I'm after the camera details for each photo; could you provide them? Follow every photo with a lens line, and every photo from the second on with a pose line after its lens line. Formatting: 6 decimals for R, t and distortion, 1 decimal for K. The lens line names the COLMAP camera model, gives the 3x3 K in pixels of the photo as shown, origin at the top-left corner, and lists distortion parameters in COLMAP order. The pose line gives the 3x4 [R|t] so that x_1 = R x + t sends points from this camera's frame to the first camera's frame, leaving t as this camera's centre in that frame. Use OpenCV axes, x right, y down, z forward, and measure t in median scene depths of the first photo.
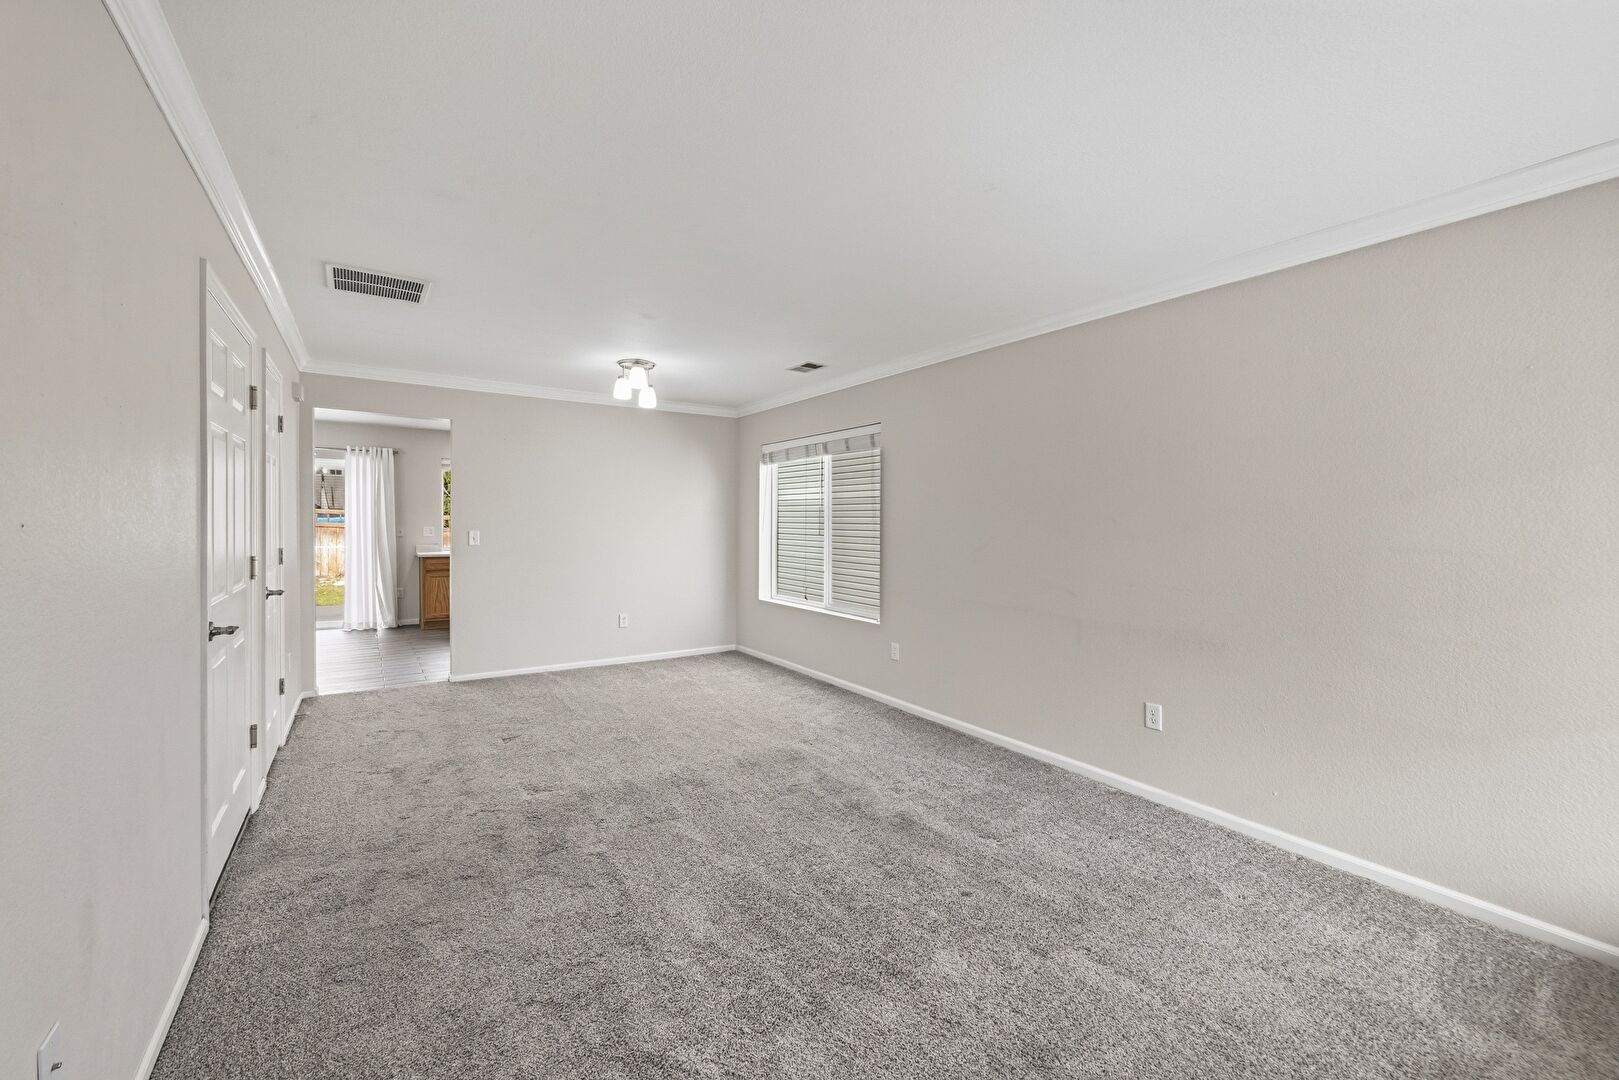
lens RADIAL K [[646.1, 0, 805.8], [0, 646.1, 532.4], [0, 0, 1]] dist [-0.002773, -0.000137]
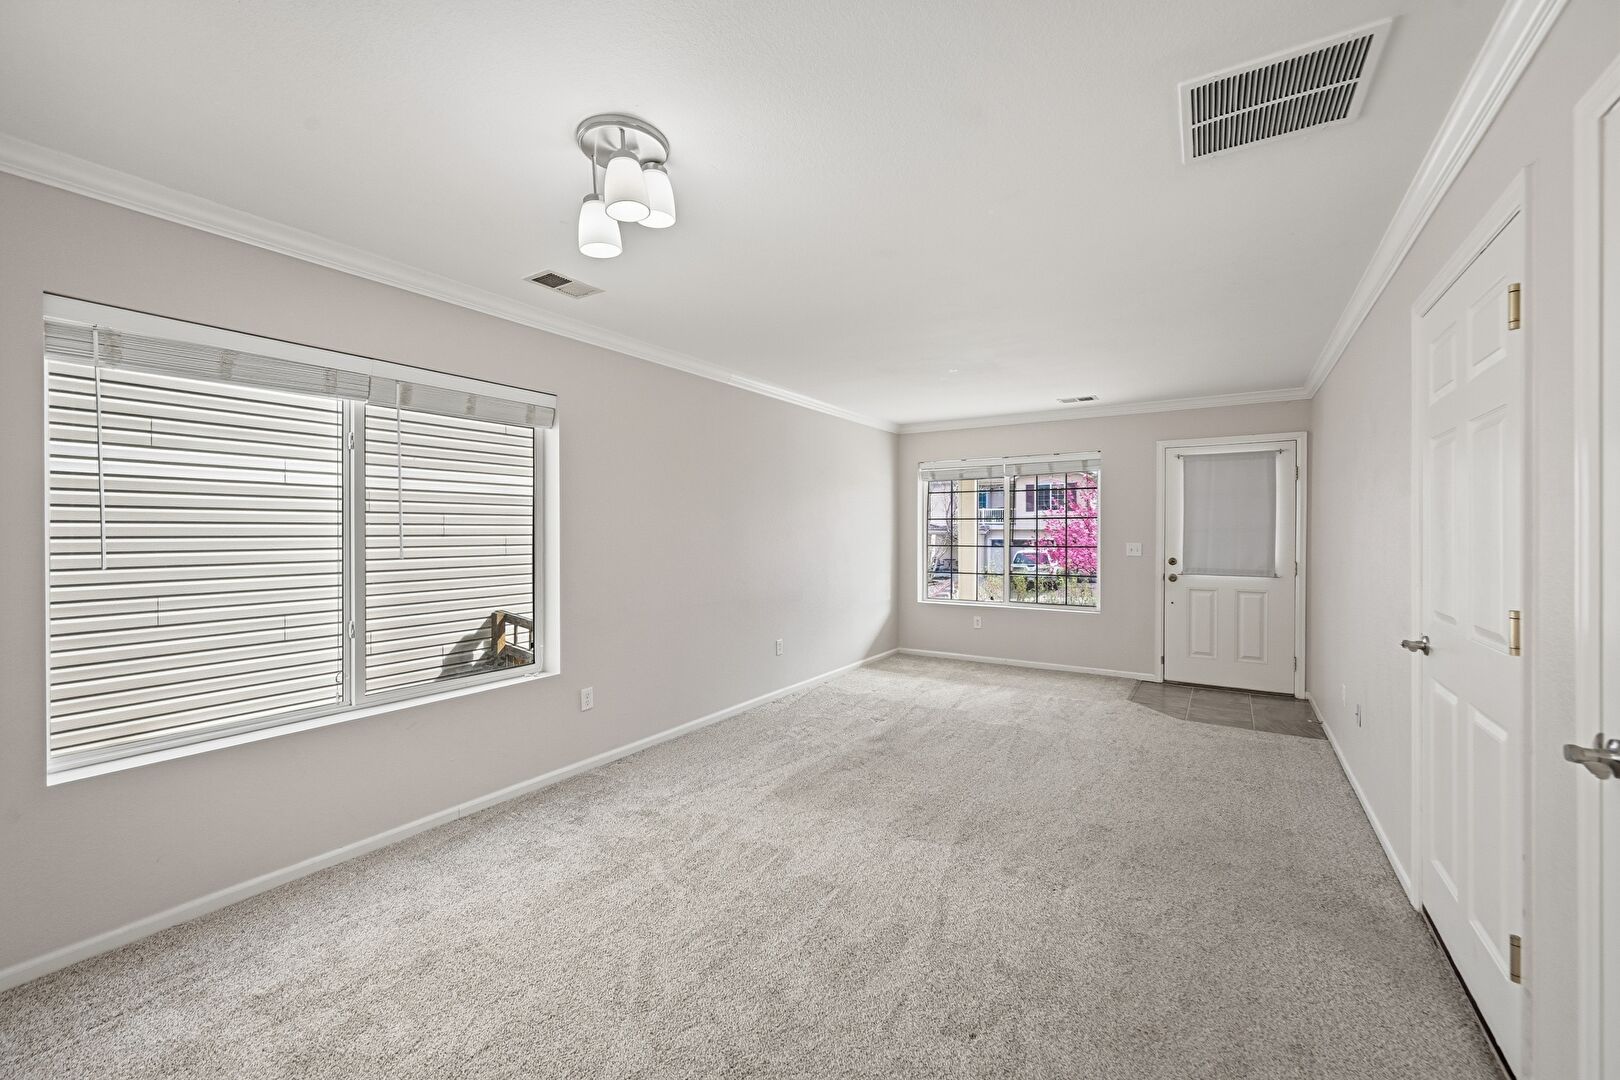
lens RADIAL K [[646.5, 0, 806.3], [0, 646.5, 532.4], [0, 0, 1]] dist [-0.002773, -0.000137]
pose [[-0.406930, -0.017727, 0.913287, -0.583511], [0.005362, 0.999748, 0.021794, -0.028937], [-0.913444, 0.013766, -0.406733, 0.919427]]
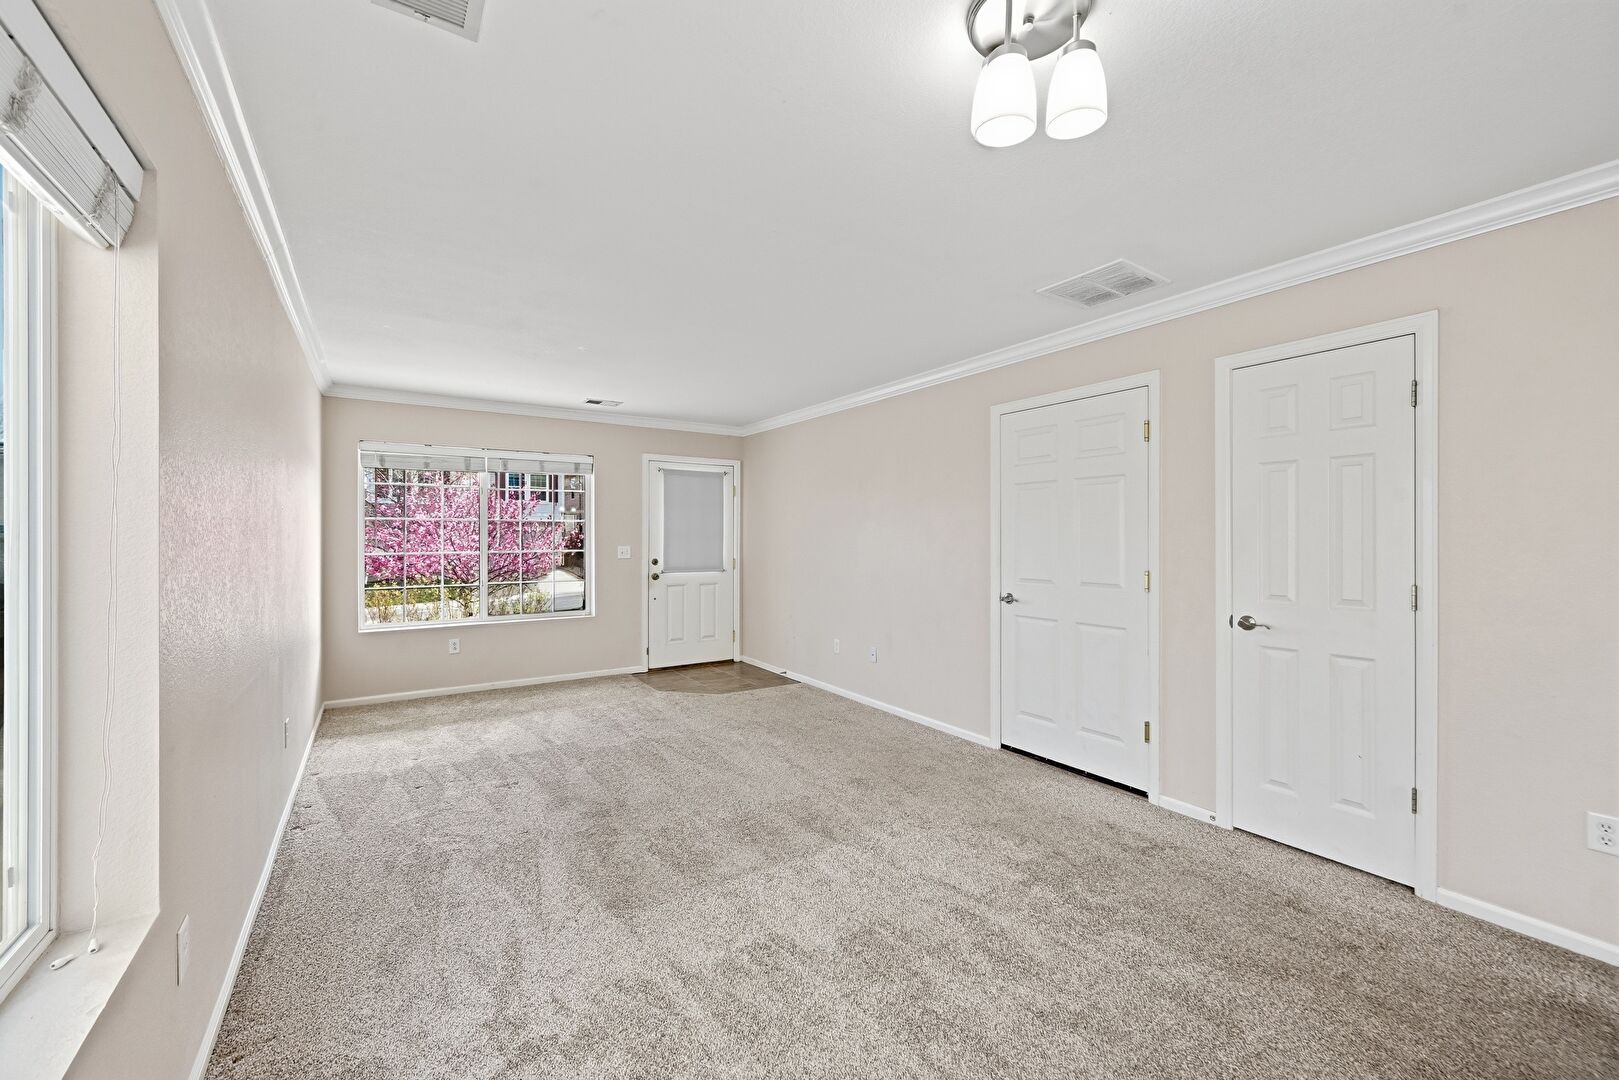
lens RADIAL K [[637.9, 0, 809.5], [0, 637.9, 540.0], [0, 0, 1]] dist [-0.000214, 0.000015]
pose [[-0.999855, -0.016724, -0.003079, -0.143120], [-0.016780, 0.999674, 0.019225, -0.023121], [0.002757, 0.019274, -0.999810, 1.118142]]
